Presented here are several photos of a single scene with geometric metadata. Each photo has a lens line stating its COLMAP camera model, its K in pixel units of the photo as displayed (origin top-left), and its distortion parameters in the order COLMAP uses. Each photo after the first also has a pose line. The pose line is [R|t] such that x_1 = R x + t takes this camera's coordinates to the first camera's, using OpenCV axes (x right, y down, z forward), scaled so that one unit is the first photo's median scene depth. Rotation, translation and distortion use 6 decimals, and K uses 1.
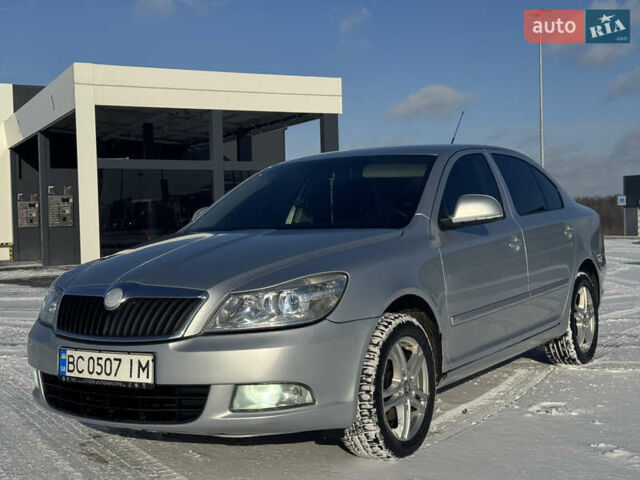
lens RADIAL K [[903.4, 0, 320.0], [0, 903.4, 240.0], [0, 0, 1]] dist [0.111323, 0.008738]
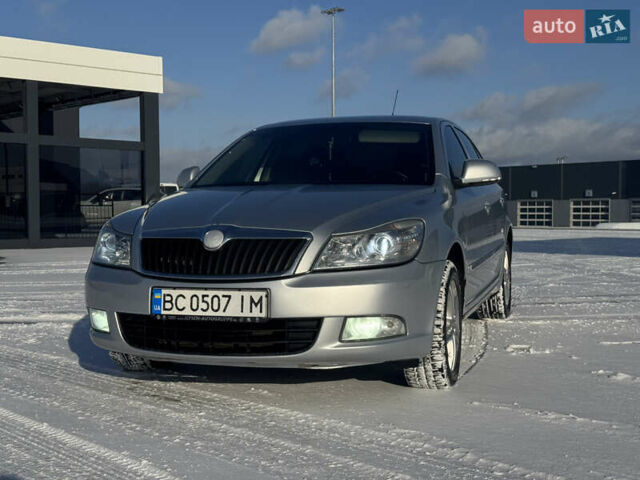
lens RADIAL K [[903.4, 0, 320.0], [0, 903.4, 240.0], [0, 0, 1]] dist [0.111323, 0.008738]
pose [[0.962389, 0.013857, 0.271321, -0.393932], [-0.016555, 0.999834, 0.007658, 0.054898], [-0.271170, -0.011862, 0.962458, -0.037931]]
